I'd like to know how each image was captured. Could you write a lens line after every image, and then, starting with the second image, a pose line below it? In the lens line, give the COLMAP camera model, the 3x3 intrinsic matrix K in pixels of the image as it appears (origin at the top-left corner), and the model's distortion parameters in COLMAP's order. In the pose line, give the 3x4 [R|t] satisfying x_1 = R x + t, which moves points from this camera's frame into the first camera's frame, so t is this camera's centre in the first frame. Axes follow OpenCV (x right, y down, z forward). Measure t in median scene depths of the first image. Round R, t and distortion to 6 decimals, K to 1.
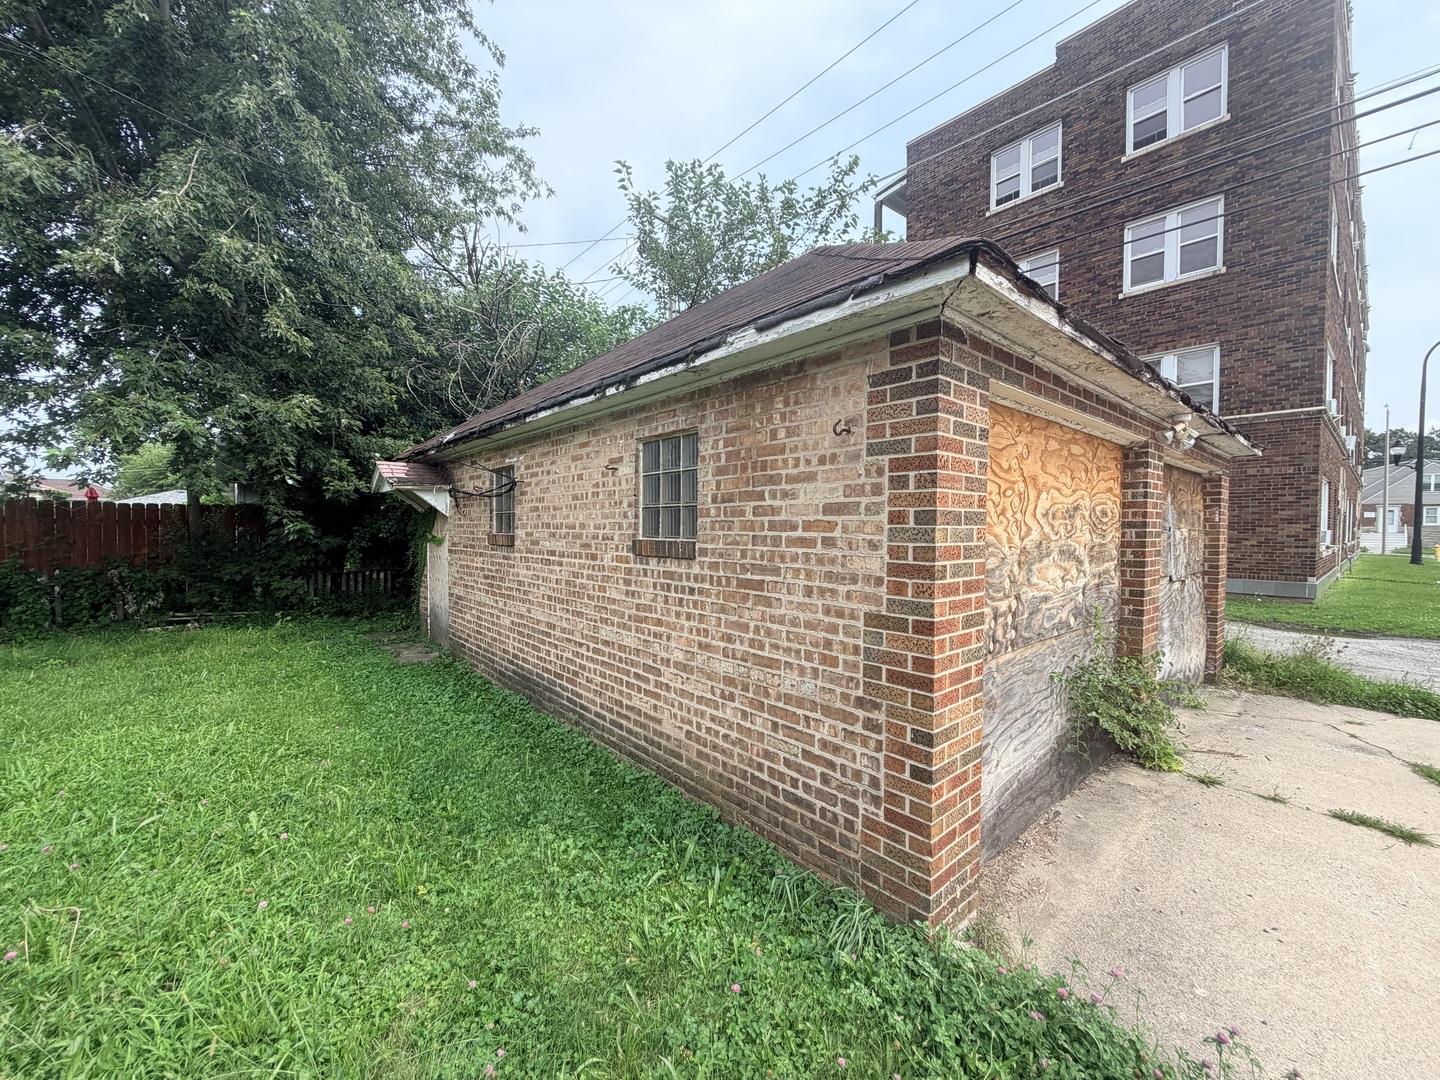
lens RADIAL K [[566.8, 0, 720.0], [0, 566.8, 540.0], [0, 0, 1]] dist [-0.001054, 0.000225]
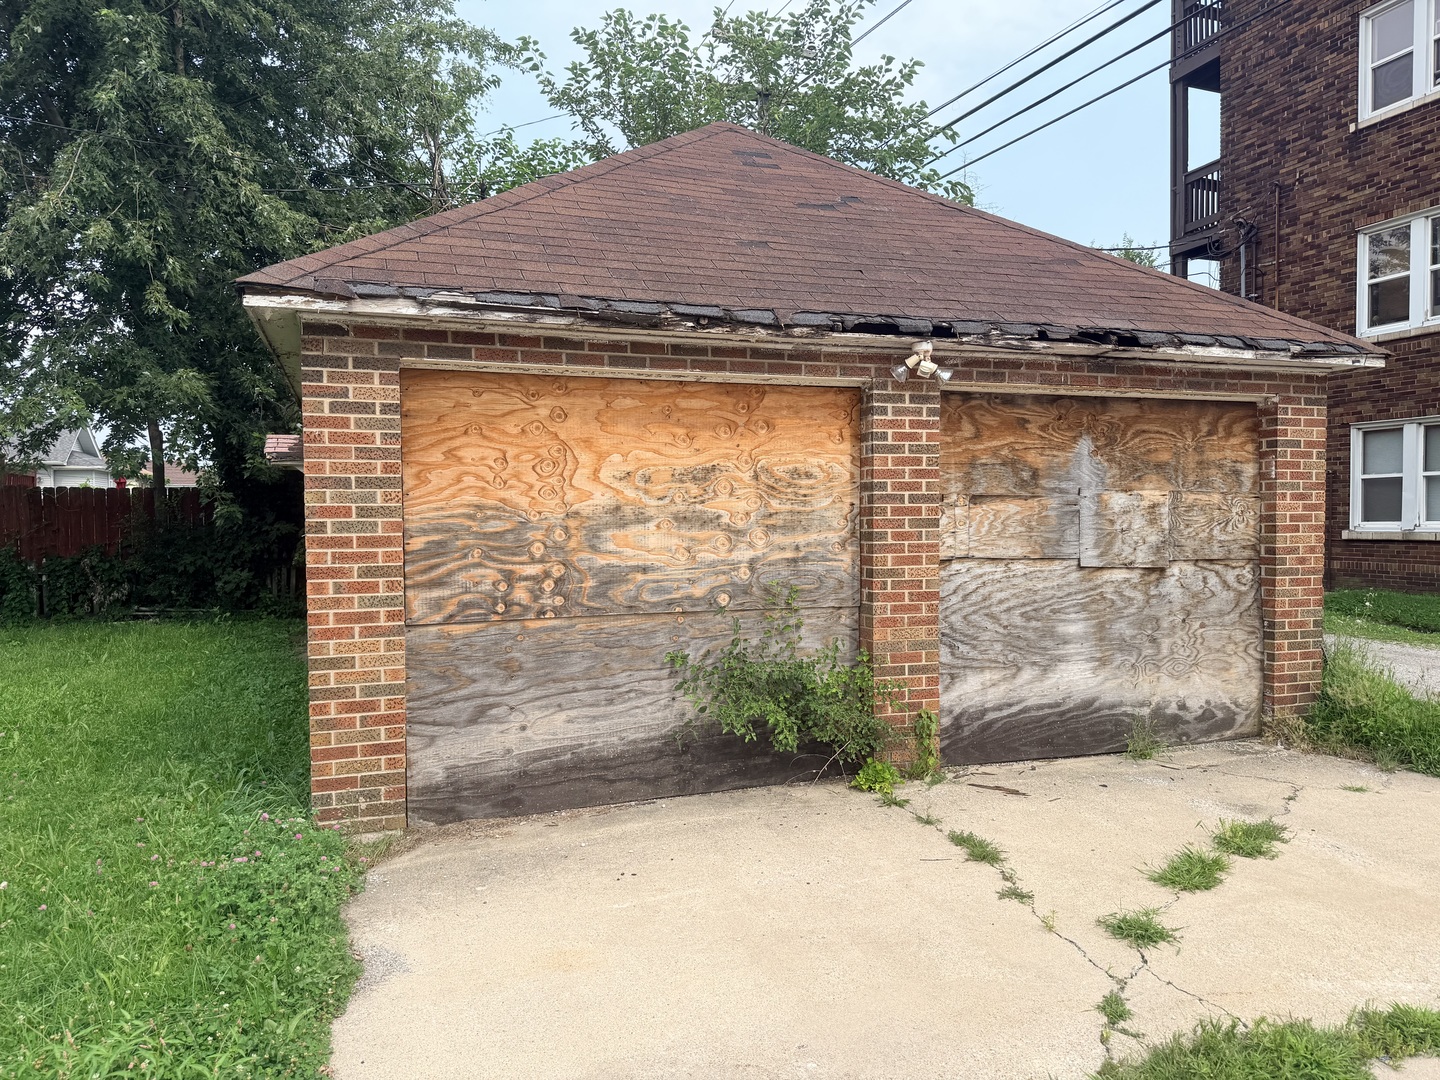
lens RADIAL K [[986.2, 0, 720.0], [0, 986.2, 540.0], [0, 0, 1]] dist [0.072814, -0.083398]
pose [[0.933752, -0.003071, -0.357907, 0.735361], [0.004124, 0.999989, 0.002178, 0.031479], [0.357896, -0.003510, 0.933755, -0.260470]]
